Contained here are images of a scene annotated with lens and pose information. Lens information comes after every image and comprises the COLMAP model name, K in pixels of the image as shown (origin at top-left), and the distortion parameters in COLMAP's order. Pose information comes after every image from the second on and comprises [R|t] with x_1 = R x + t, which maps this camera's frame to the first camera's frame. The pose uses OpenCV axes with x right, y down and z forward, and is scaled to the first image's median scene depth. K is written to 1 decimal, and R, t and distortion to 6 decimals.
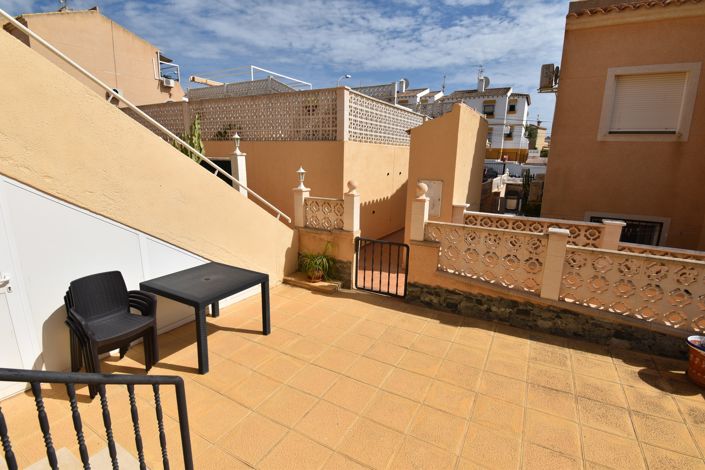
lens RADIAL K [[334.4, 0, 352.5], [0, 334.4, 235.0], [0, 0, 1]] dist [0.025037, -0.030132]
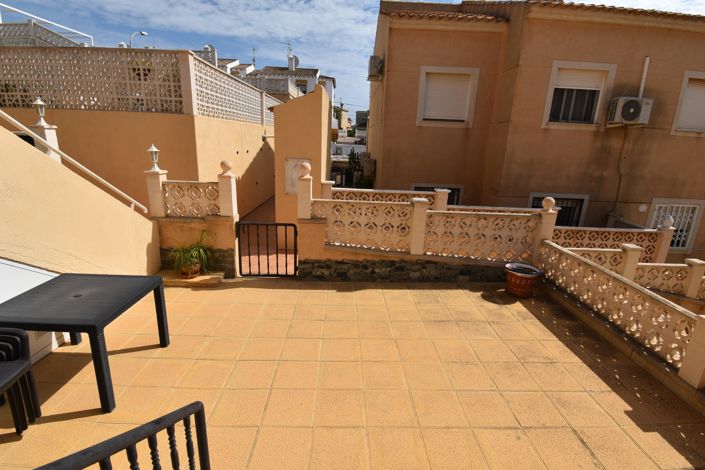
lens RADIAL K [[334.4, 0, 352.5], [0, 334.4, 235.0], [0, 0, 1]] dist [0.025037, -0.030132]
pose [[0.864013, -0.121929, 0.488482, -0.170029], [0.090038, 0.992011, 0.088358, -0.011025], [-0.495353, -0.032361, 0.868089, 0.027501]]
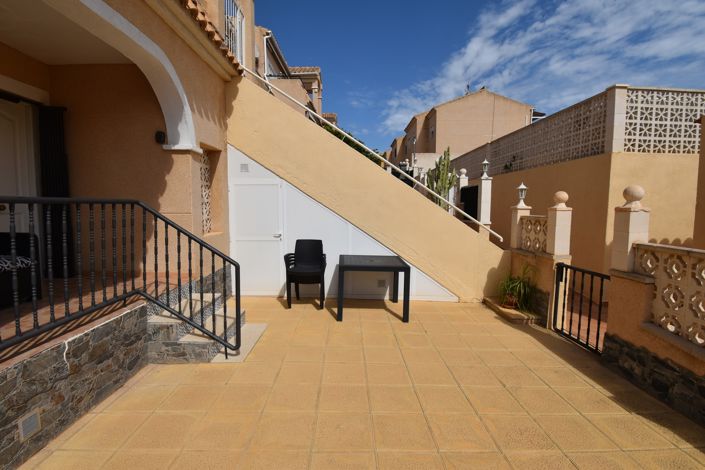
lens RADIAL K [[334.4, 0, 352.5], [0, 334.4, 235.0], [0, 0, 1]] dist [0.025037, -0.030132]
pose [[0.500578, 0.061357, -0.863514, 0.446013], [-0.195493, 0.979731, -0.043711, 0.072111], [0.843329, 0.190692, 0.502426, 0.182095]]
